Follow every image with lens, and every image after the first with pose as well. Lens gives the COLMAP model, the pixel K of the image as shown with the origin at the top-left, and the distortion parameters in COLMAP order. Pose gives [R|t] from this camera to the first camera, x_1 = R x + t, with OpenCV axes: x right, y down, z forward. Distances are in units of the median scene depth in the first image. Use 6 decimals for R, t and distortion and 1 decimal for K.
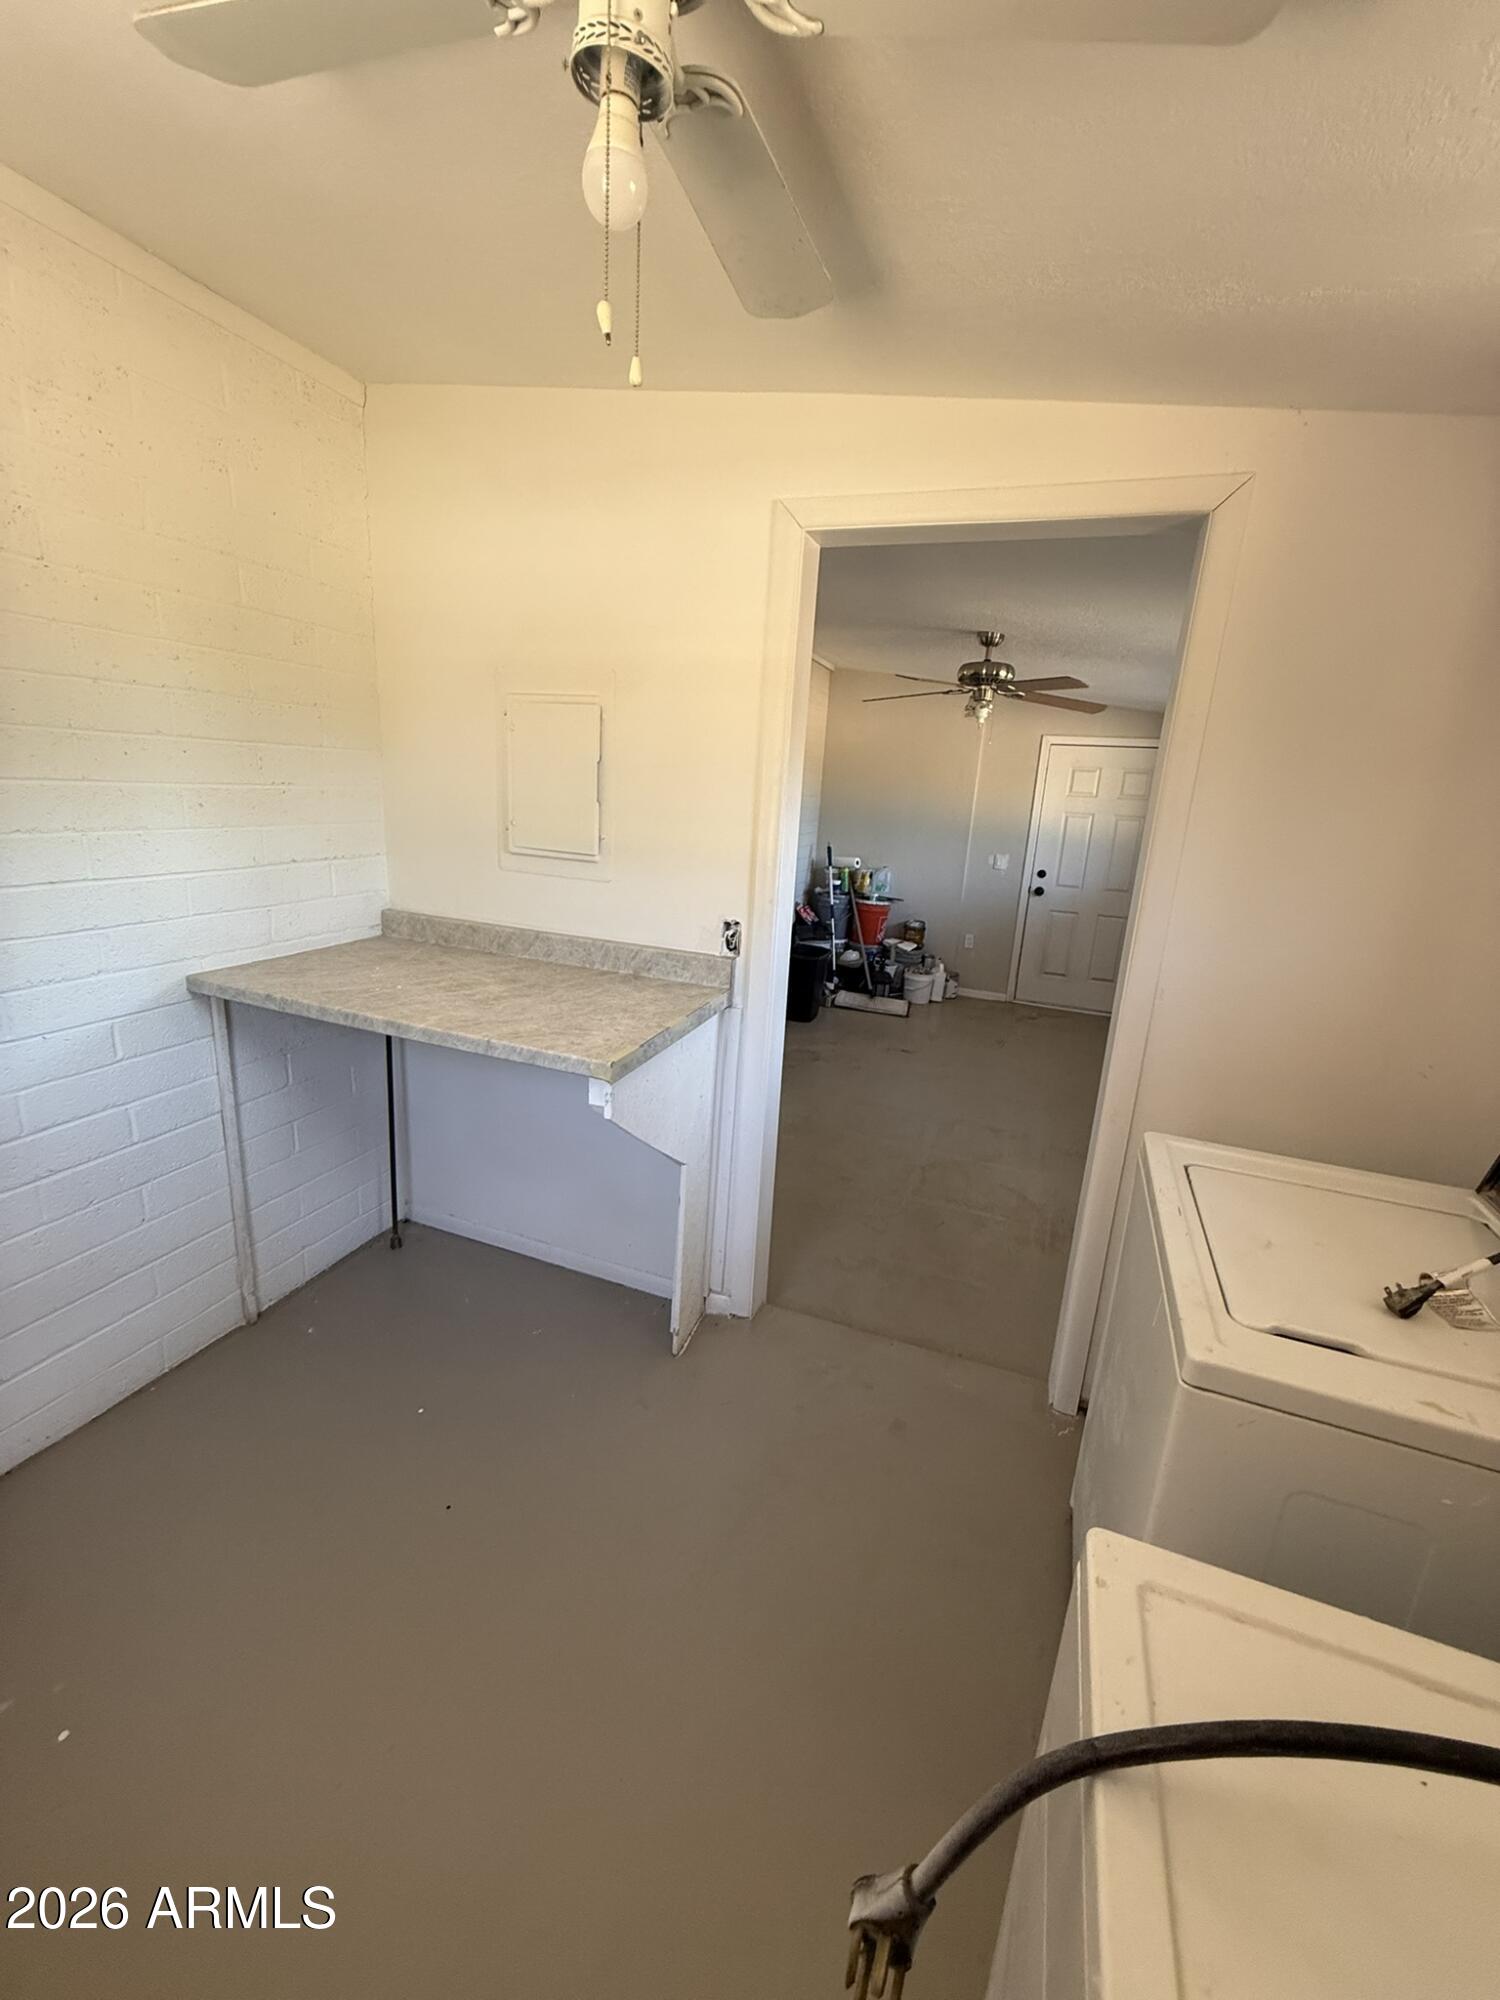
lens RADIAL K [[794.8, 0, 743.0], [0, 794.8, 995.2], [0, 0, 1]] dist [-0.001734, 0.000342]
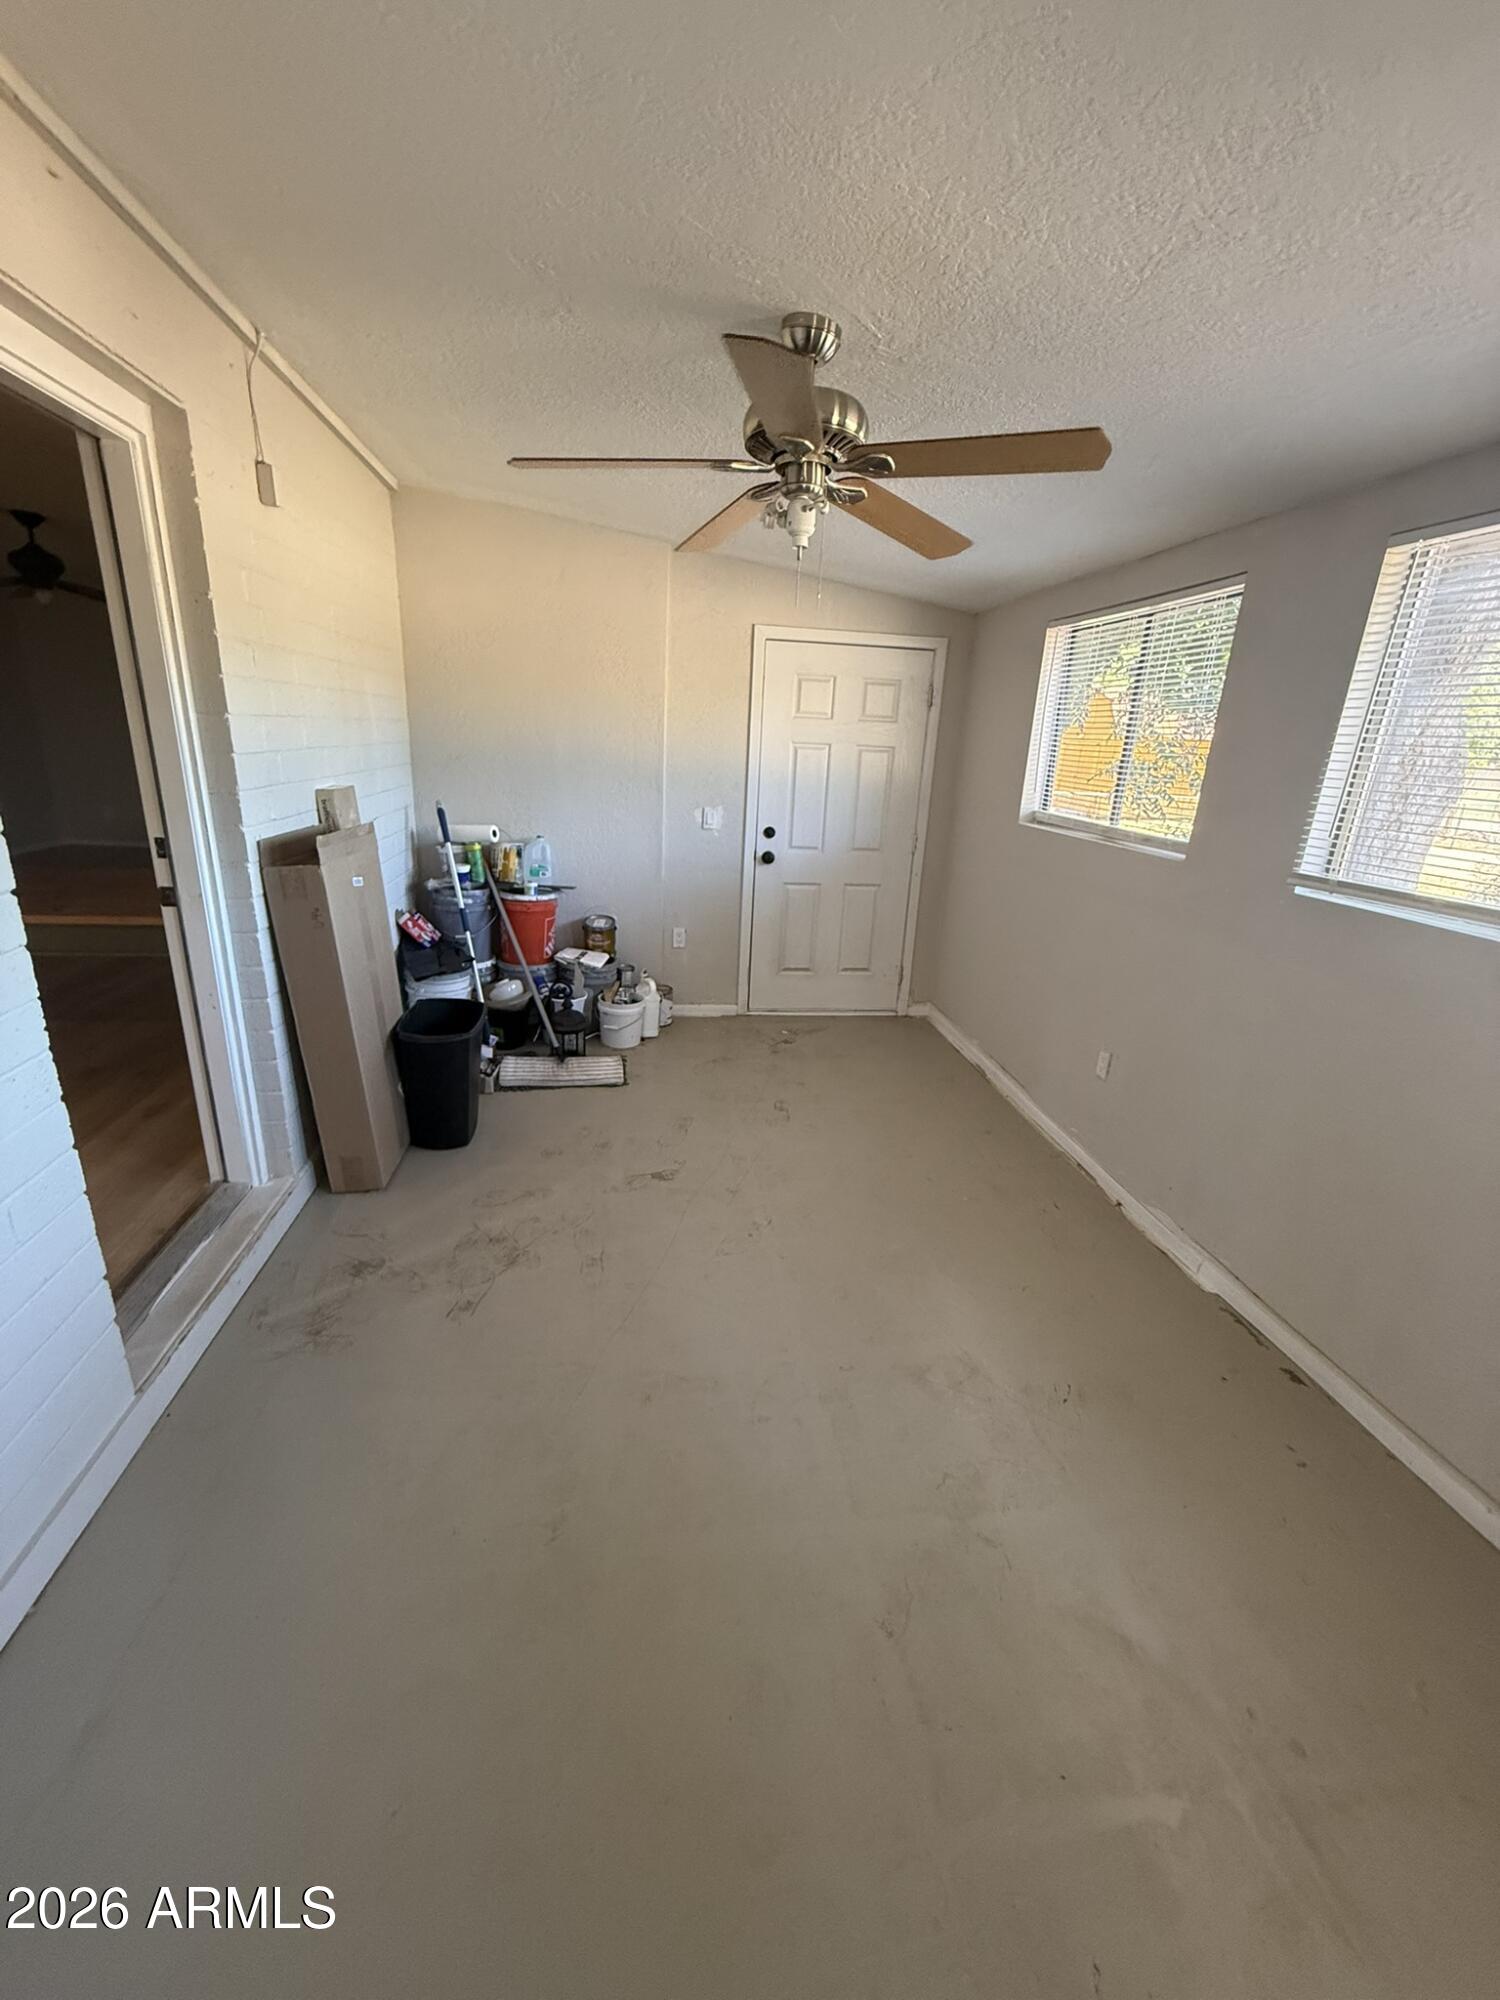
lens RADIAL K [[794.8, 0, 743.0], [0, 794.8, 995.2], [0, 0, 1]] dist [-0.001734, 0.000342]
pose [[0.874149, -0.163648, 0.457256, 0.013554], [0.124556, 0.985571, 0.114610, -0.091637], [-0.469414, -0.043232, 0.881919, 0.376343]]
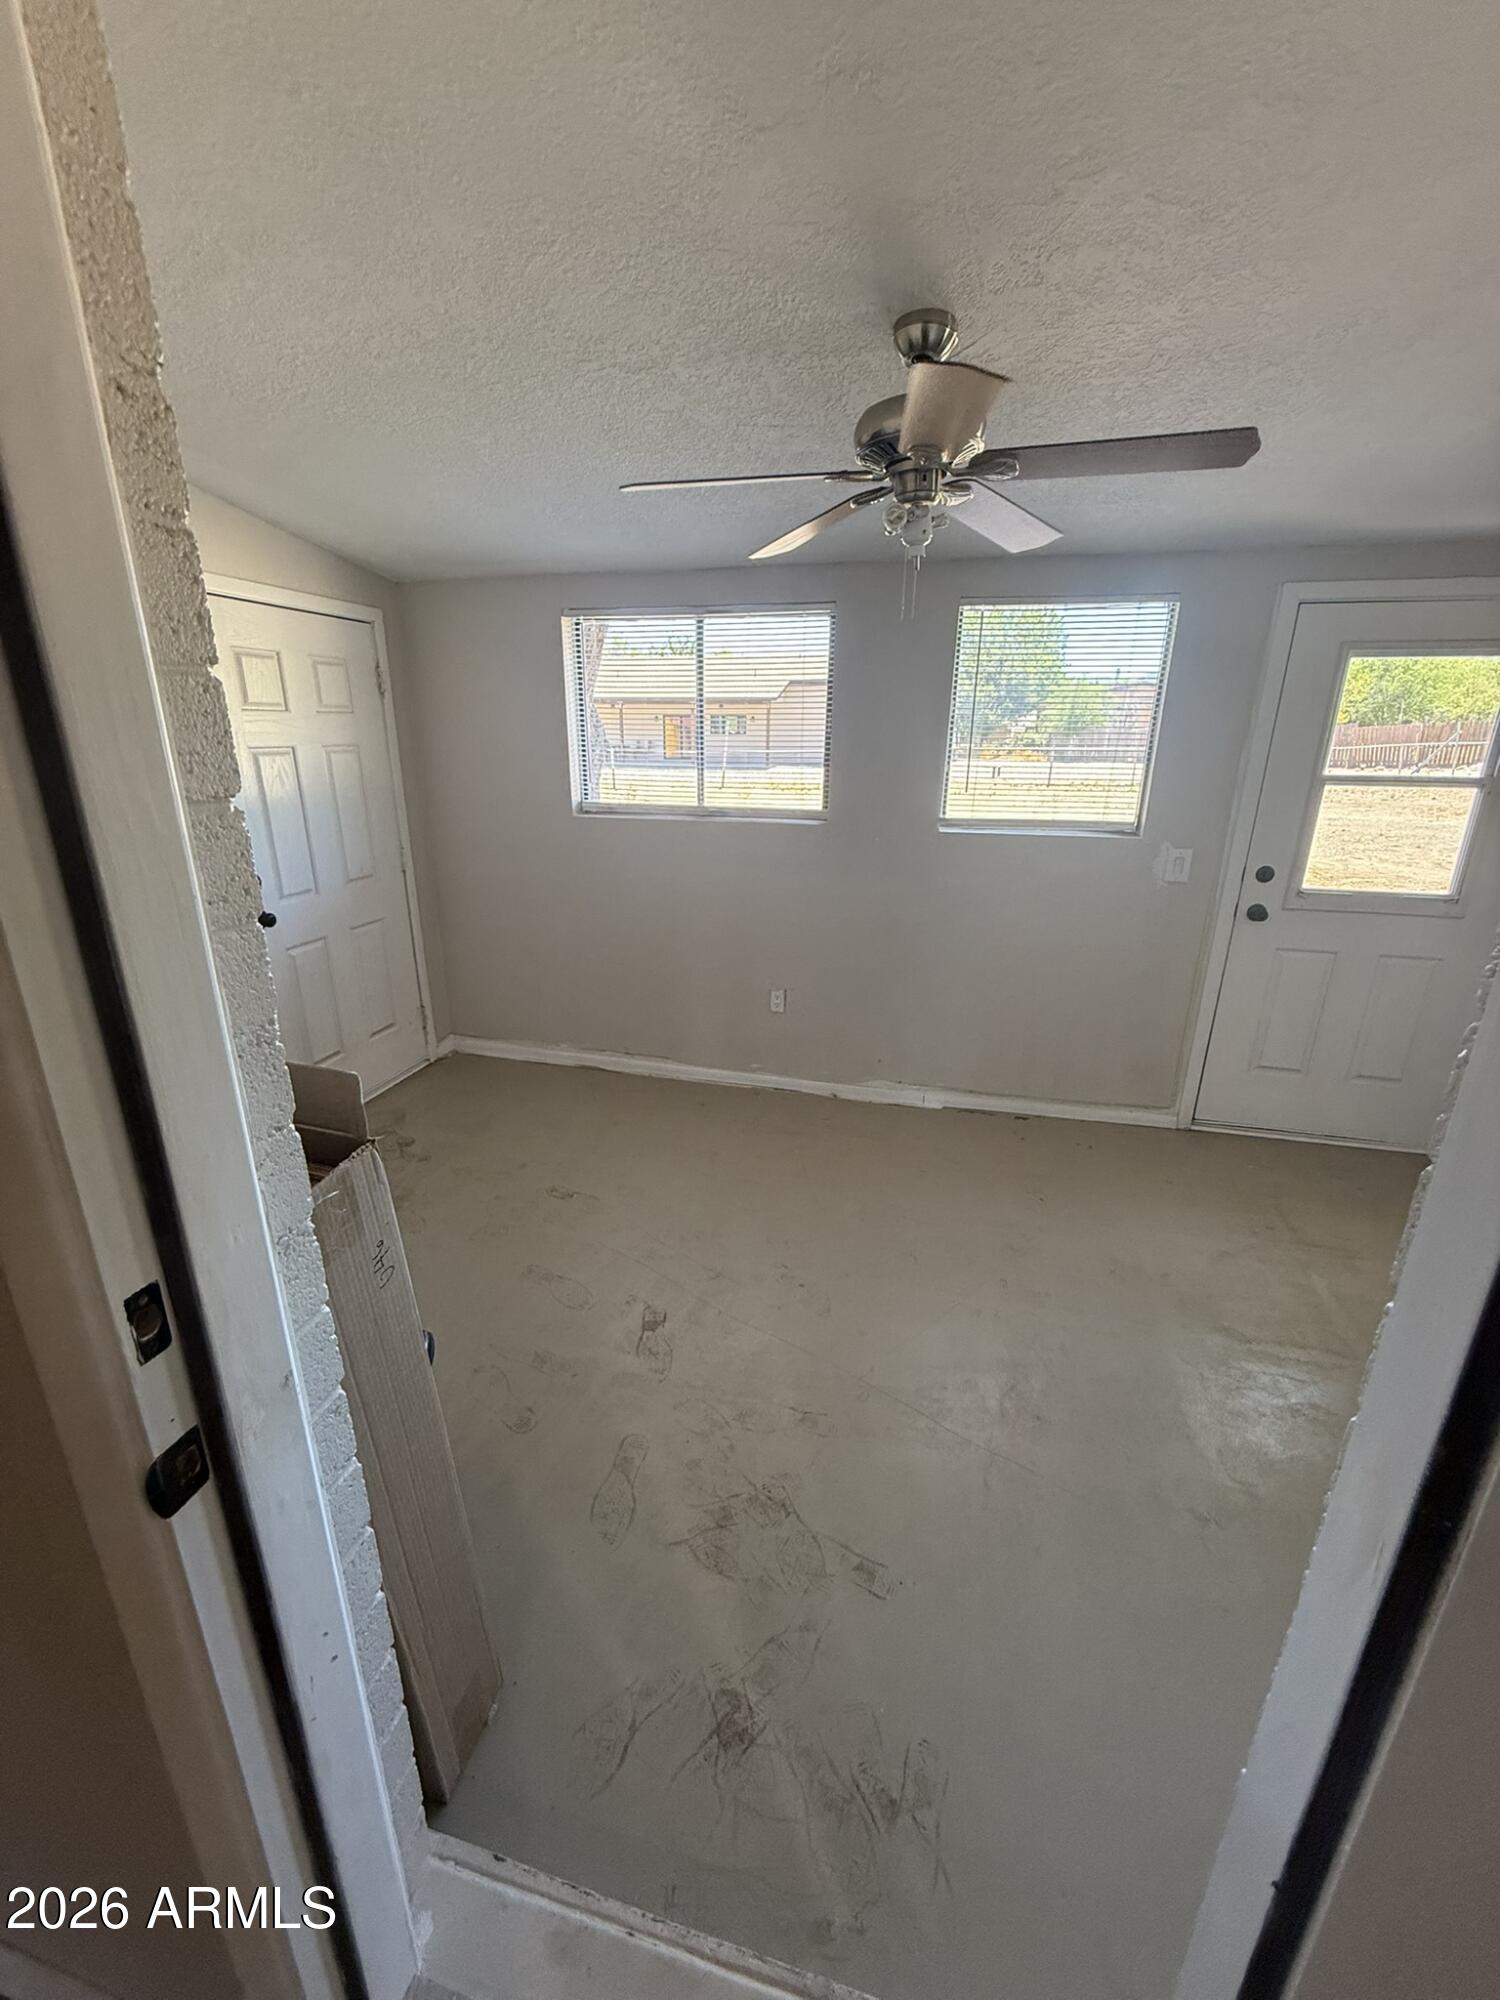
lens RADIAL K [[805.2, 0, 739.8], [0, 805.2, 995.9], [0, 0, 1]] dist [-0.000052, 0.000304]
pose [[-0.115132, -0.361429, 0.925264, -0.117174], [0.239190, 0.893965, 0.378966, -0.197382], [-0.964123, 0.264945, -0.016474, 0.722660]]
